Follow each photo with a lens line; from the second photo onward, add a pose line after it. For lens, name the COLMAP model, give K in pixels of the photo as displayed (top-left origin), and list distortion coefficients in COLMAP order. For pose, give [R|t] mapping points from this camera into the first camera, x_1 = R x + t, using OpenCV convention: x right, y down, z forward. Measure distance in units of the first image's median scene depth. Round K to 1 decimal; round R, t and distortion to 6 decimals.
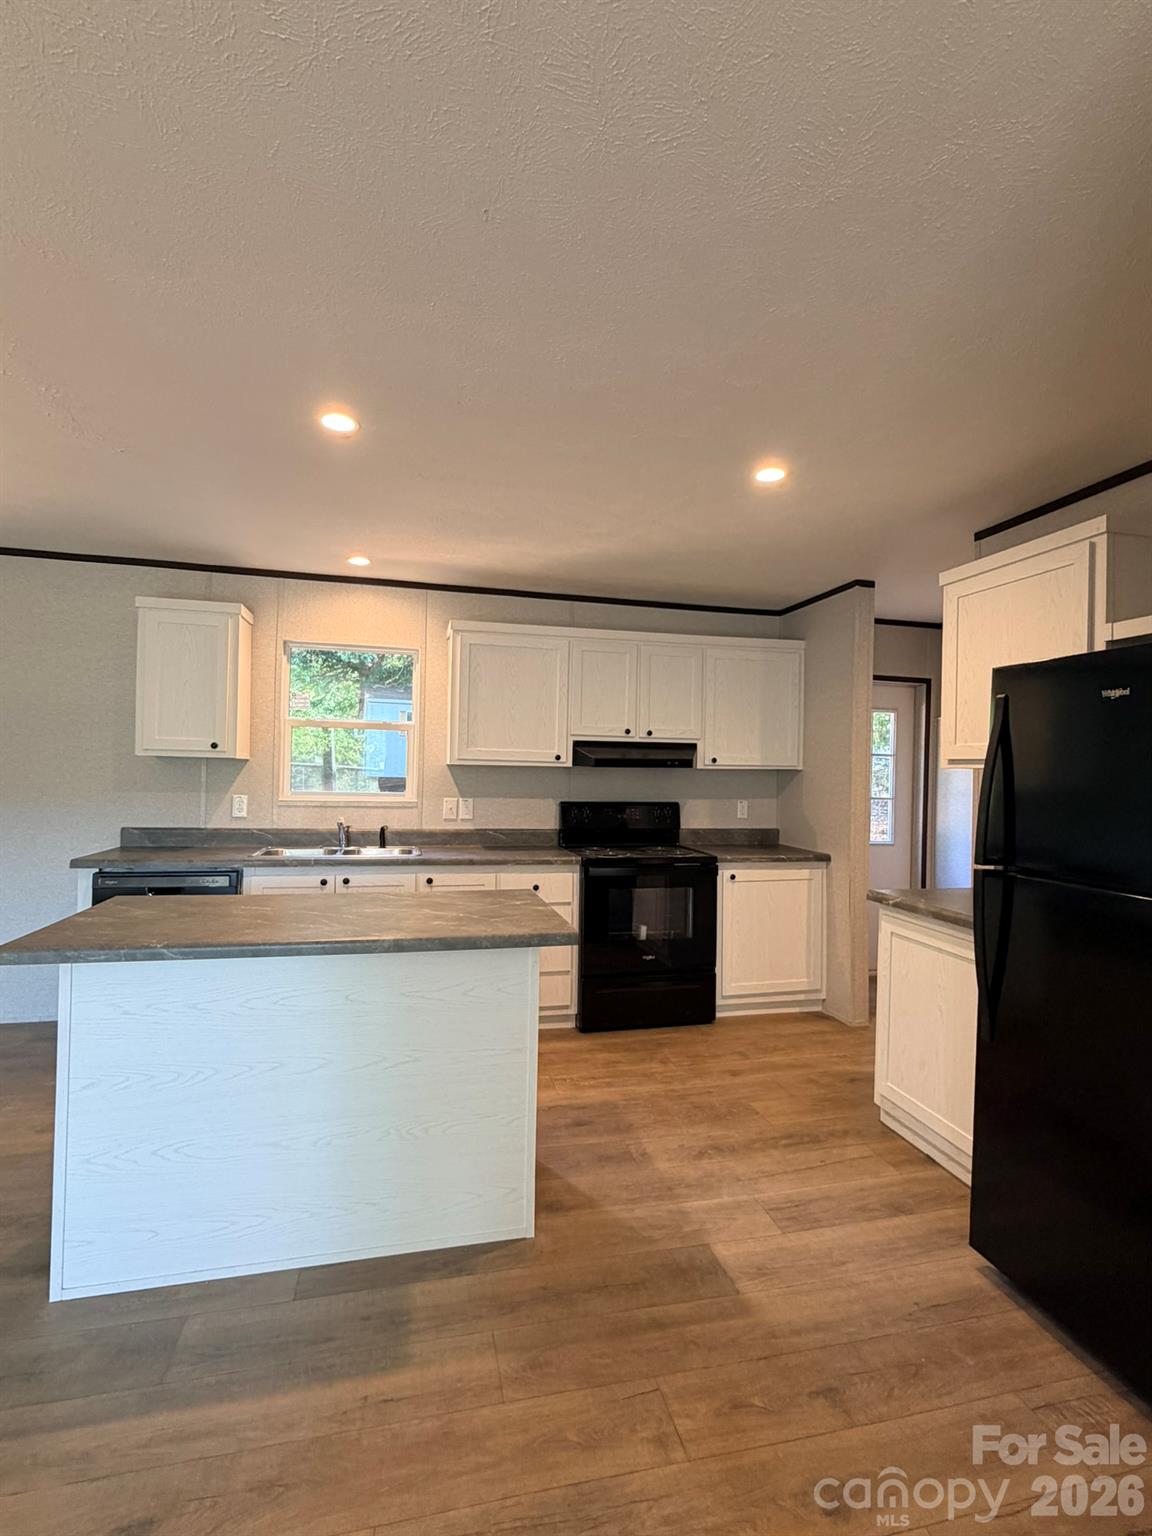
lens RADIAL K [[726.5, 0, 576.0], [0, 726.5, 768.0], [0, 0, 1]] dist [-0.000427, 0.000191]
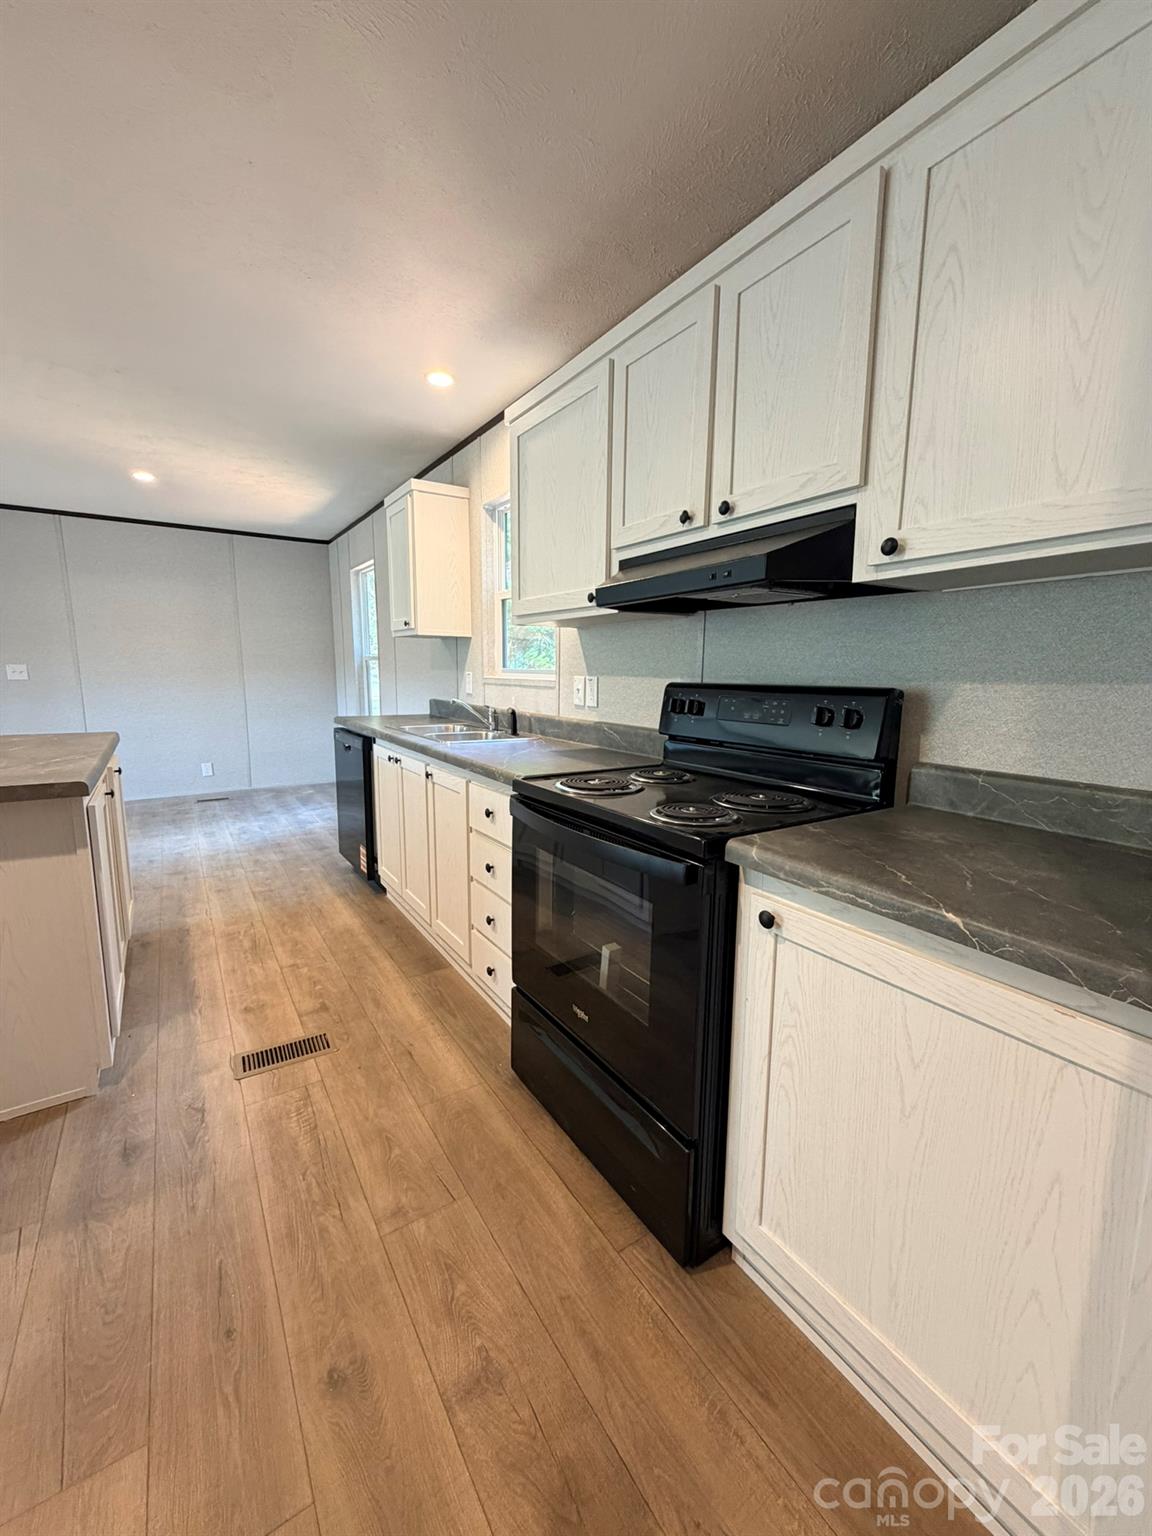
lens RADIAL K [[607.4, 0, 577.3], [0, 607.4, 765.7], [0, 0, 1]] dist [-0.002688, 0.000434]
pose [[0.339530, 0.129471, -0.931642, 0.474538], [0.003470, 0.990302, 0.138888, 0.054811], [0.940589, -0.050389, 0.335788, 0.948692]]
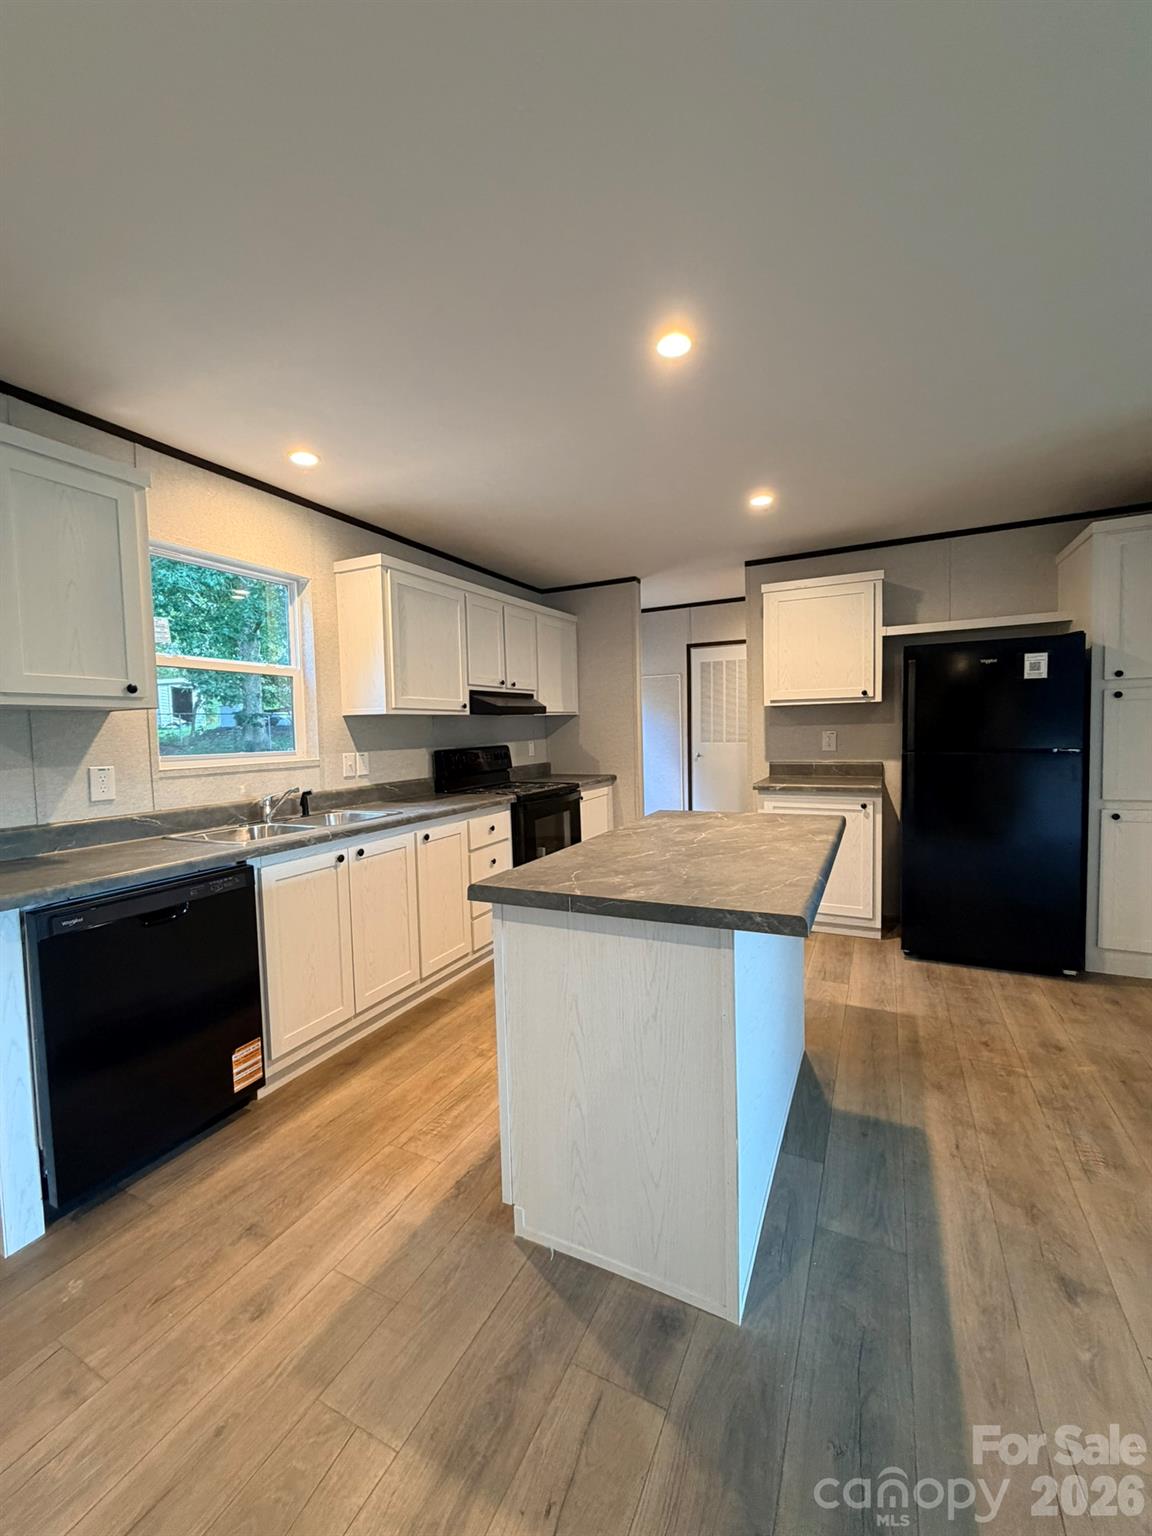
lens RADIAL K [[607.4, 0, 577.3], [0, 607.4, 765.7], [0, 0, 1]] dist [-0.002688, 0.000434]
pose [[0.648624, -0.083533, 0.756511, -0.672051], [0.036397, 0.996226, 0.078796, 0.009384], [-0.760238, -0.023574, 0.649216, 0.352712]]
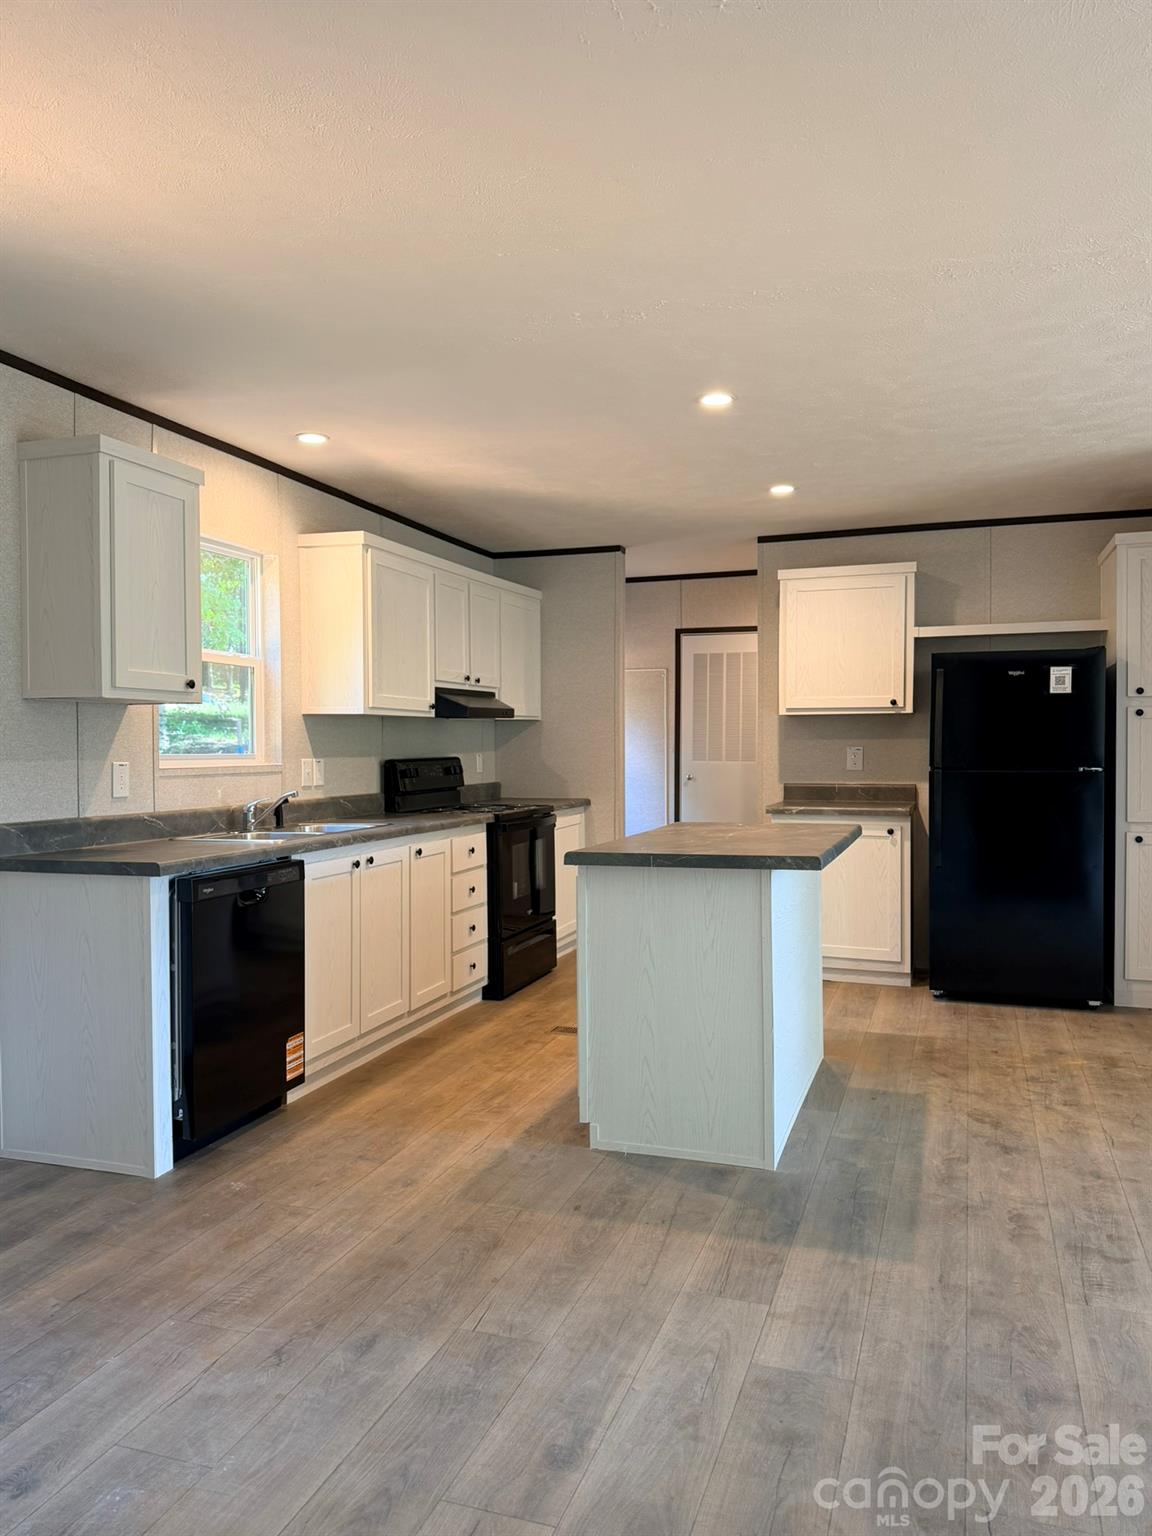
lens RADIAL K [[1102.1, 0, 580.2], [0, 1102.1, 776.2], [0, 0, 1]] dist [0.179086, -0.401353]
pose [[0.541691, -0.048008, 0.839206, -1.196551], [0.012203, 0.998712, 0.049256, 0.006765], [-0.840489, -0.016440, 0.541579, 0.151069]]
